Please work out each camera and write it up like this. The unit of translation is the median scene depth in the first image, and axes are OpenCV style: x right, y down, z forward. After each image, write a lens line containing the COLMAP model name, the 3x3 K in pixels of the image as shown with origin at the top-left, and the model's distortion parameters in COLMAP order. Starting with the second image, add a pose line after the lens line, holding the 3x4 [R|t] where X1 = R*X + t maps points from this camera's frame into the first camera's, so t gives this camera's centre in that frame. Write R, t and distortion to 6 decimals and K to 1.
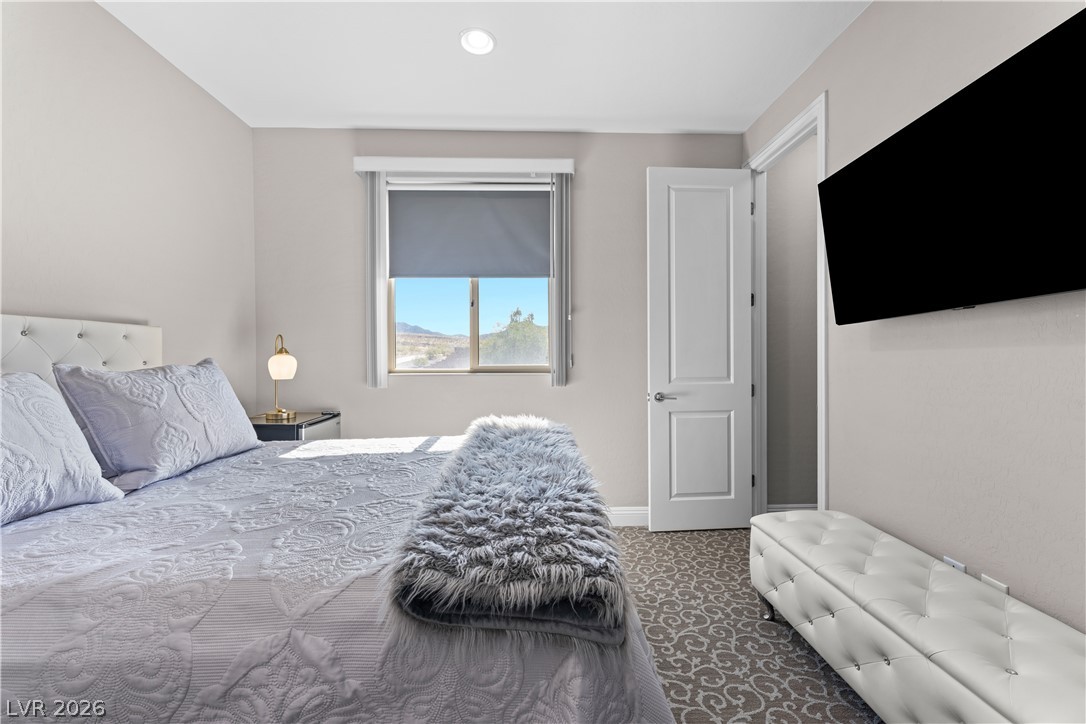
lens RADIAL K [[440.4, 0, 543.8], [0, 440.4, 352.3], [0, 0, 1]] dist [-0.003405, 0.000291]
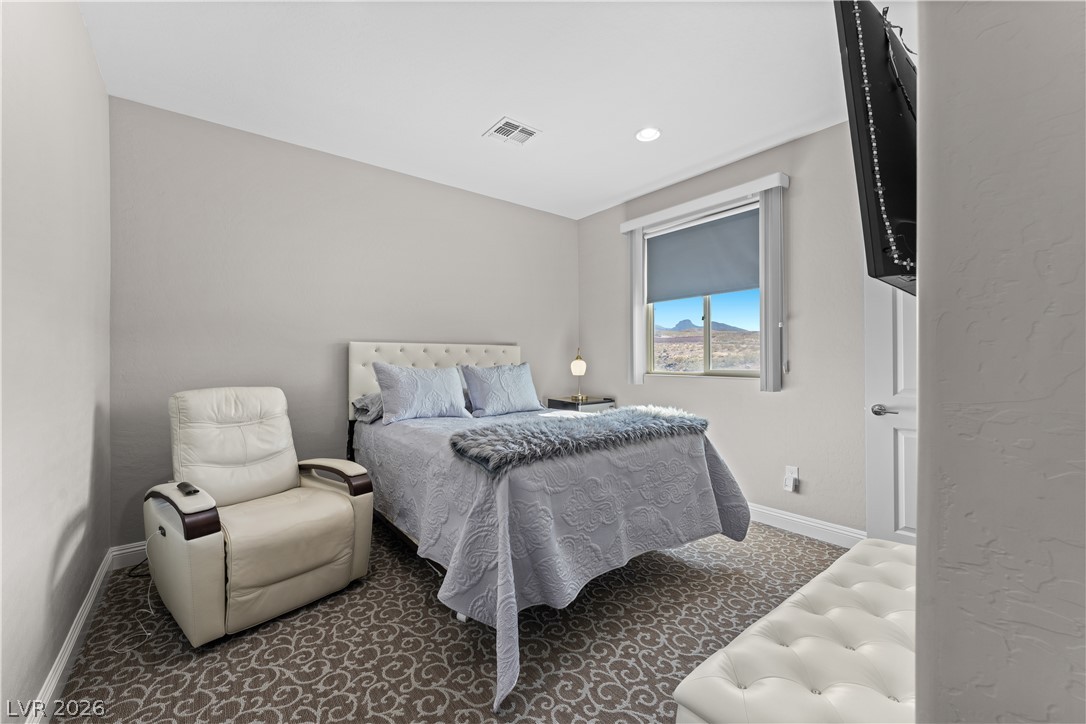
lens RADIAL K [[440.4, 0, 544.4], [0, 440.4, 357.6], [0, 0, 1]] dist [-0.003405, 0.000291]
pose [[0.586792, -0.001357, -0.809736, 0.582075], [0.002077, 0.999998, -0.000170, -0.003688], [0.809735, -0.001582, 0.586794, -0.052076]]
